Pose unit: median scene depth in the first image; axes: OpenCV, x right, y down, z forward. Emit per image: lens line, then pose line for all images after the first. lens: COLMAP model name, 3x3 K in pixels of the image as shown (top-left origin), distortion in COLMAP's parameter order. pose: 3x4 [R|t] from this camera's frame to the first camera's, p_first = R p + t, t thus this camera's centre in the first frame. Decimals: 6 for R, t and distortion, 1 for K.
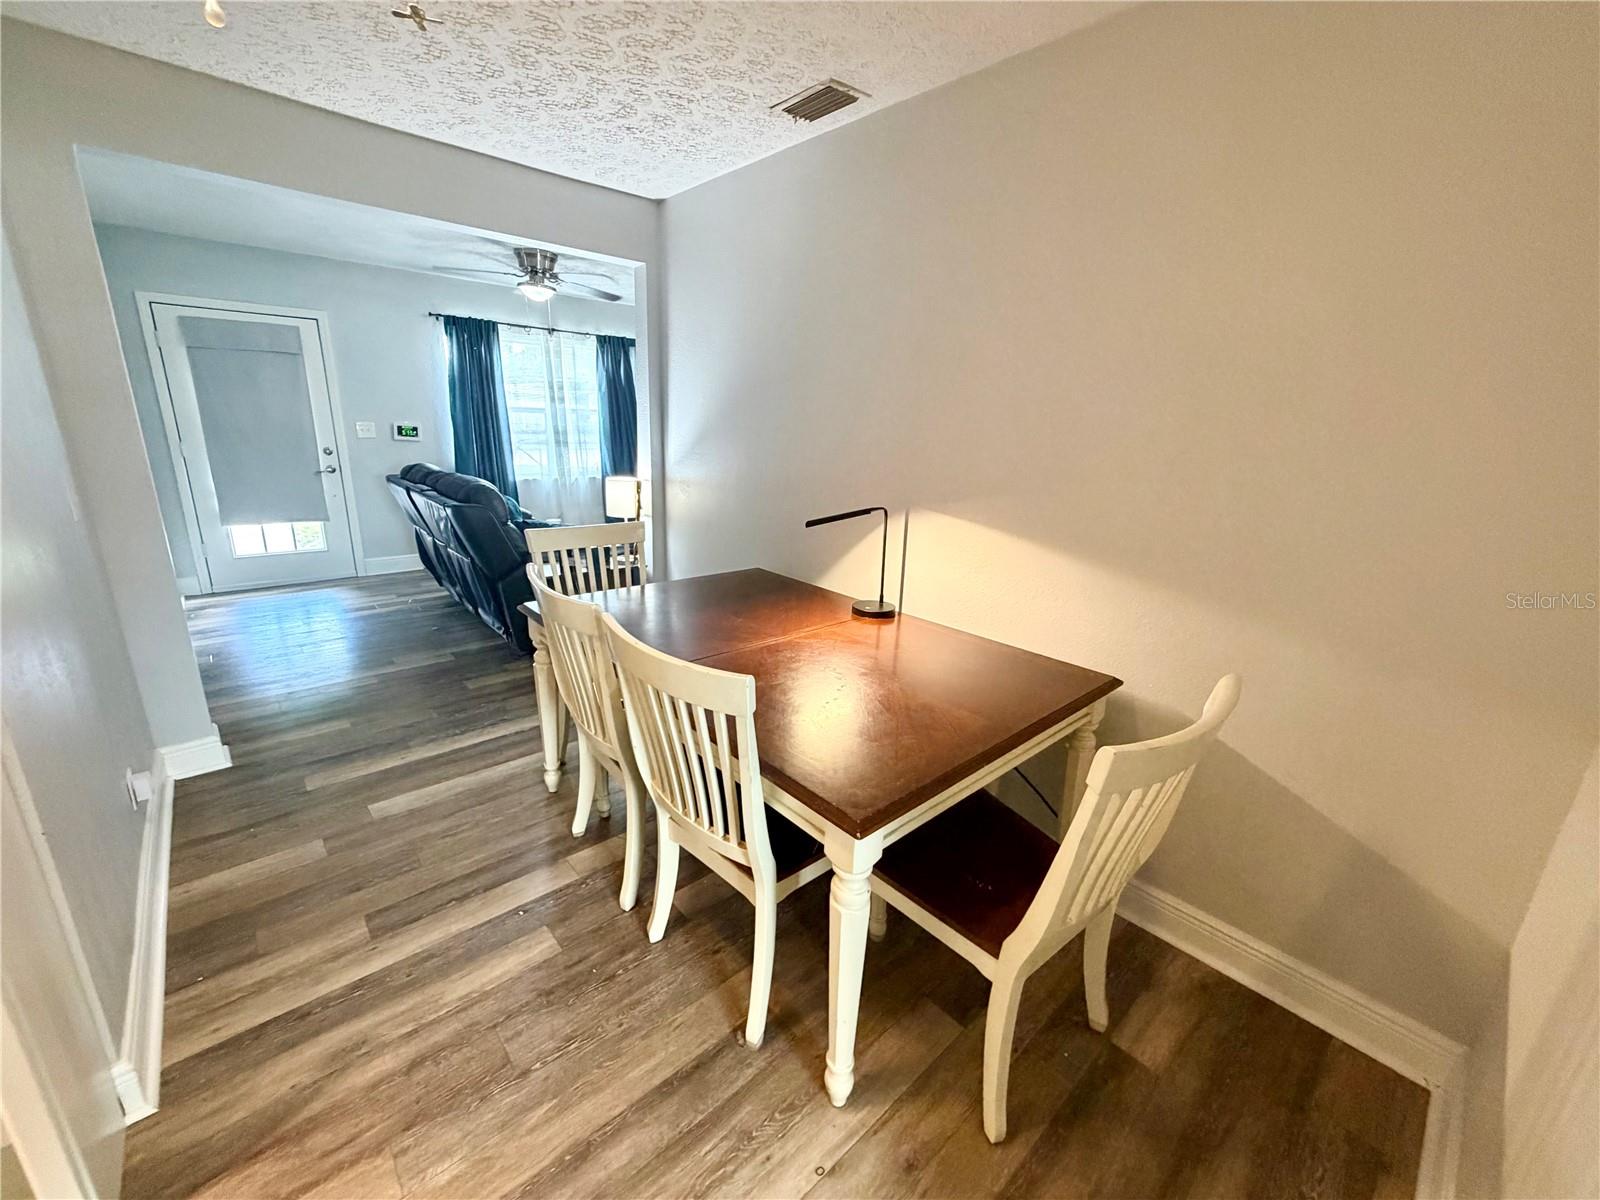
lens RADIAL K [[639.3, 0, 793.5], [0, 639.3, 600.0], [0, 0, 1]] dist [0.000864, -0.000176]
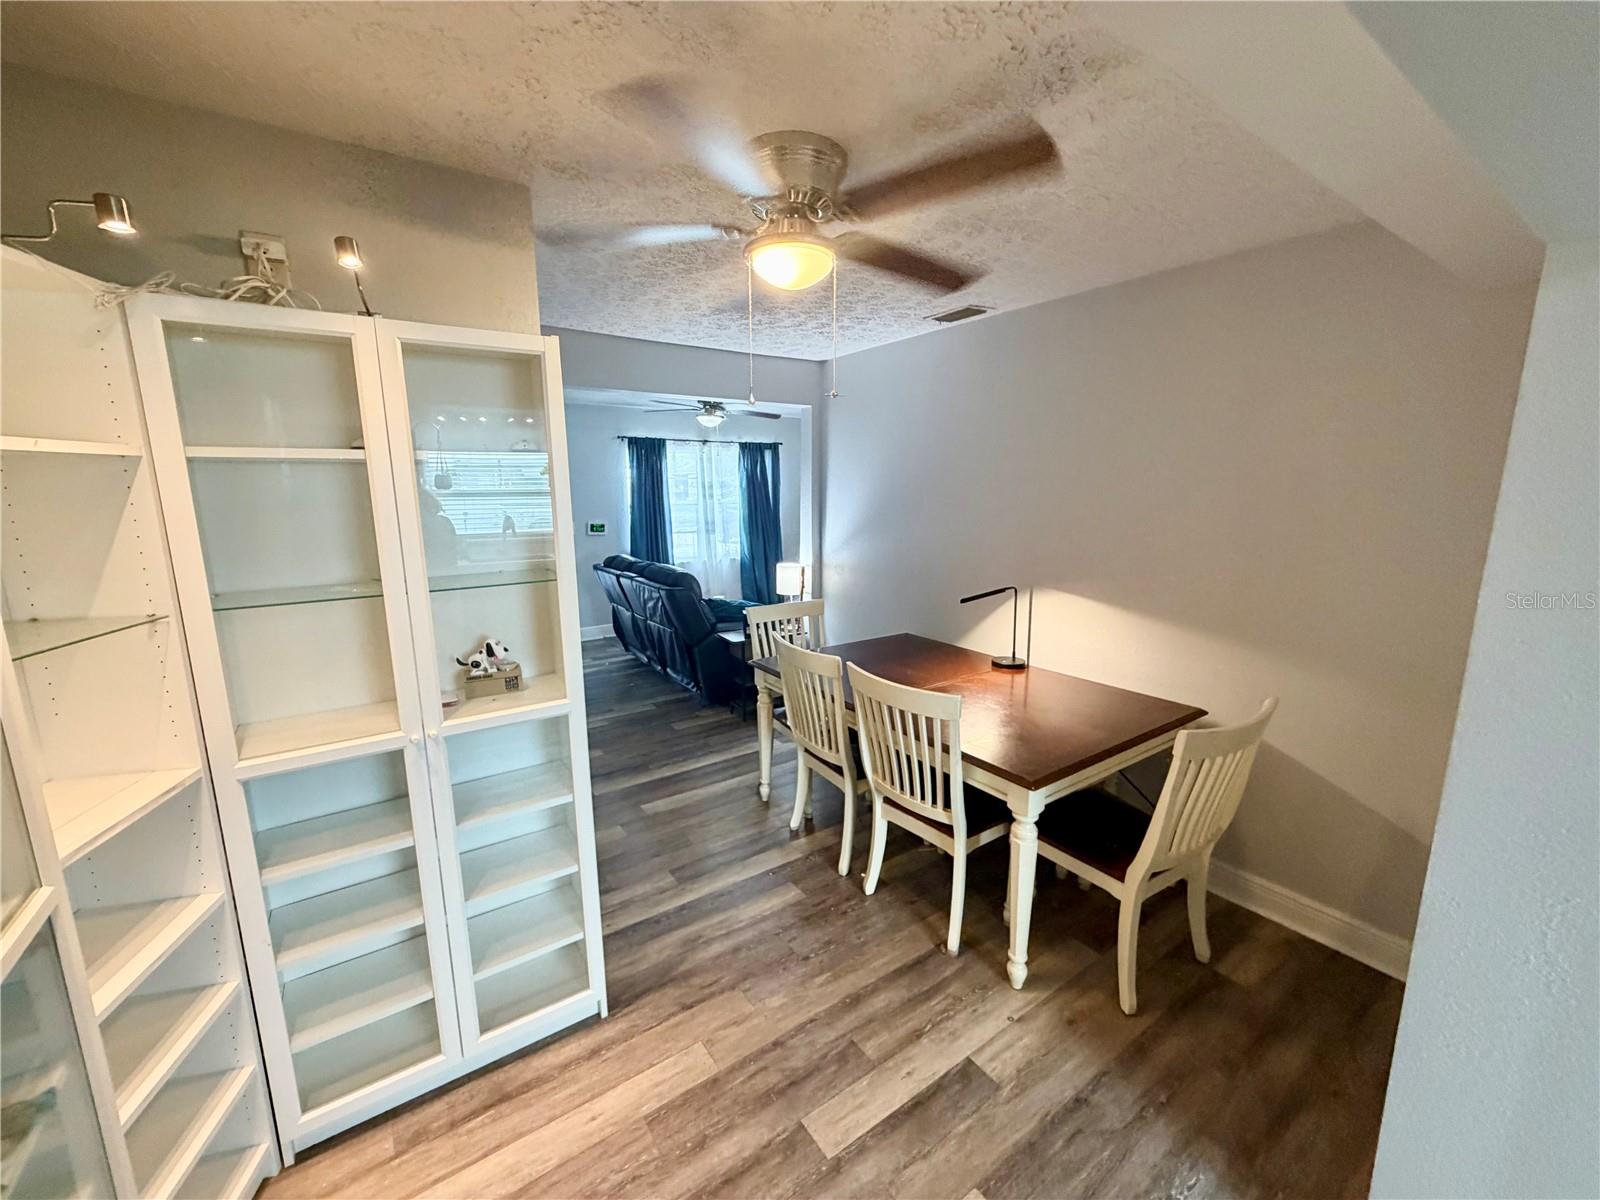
lens RADIAL K [[639.3, 0, 793.4], [0, 639.3, 599.6], [0, 0, 1]] dist [0.000864, -0.000176]
pose [[0.991081, -0.019205, -0.131868, -0.191539], [0.005316, 0.994471, -0.104880, 0.027917], [0.133154, 0.103244, 0.985703, -0.527318]]
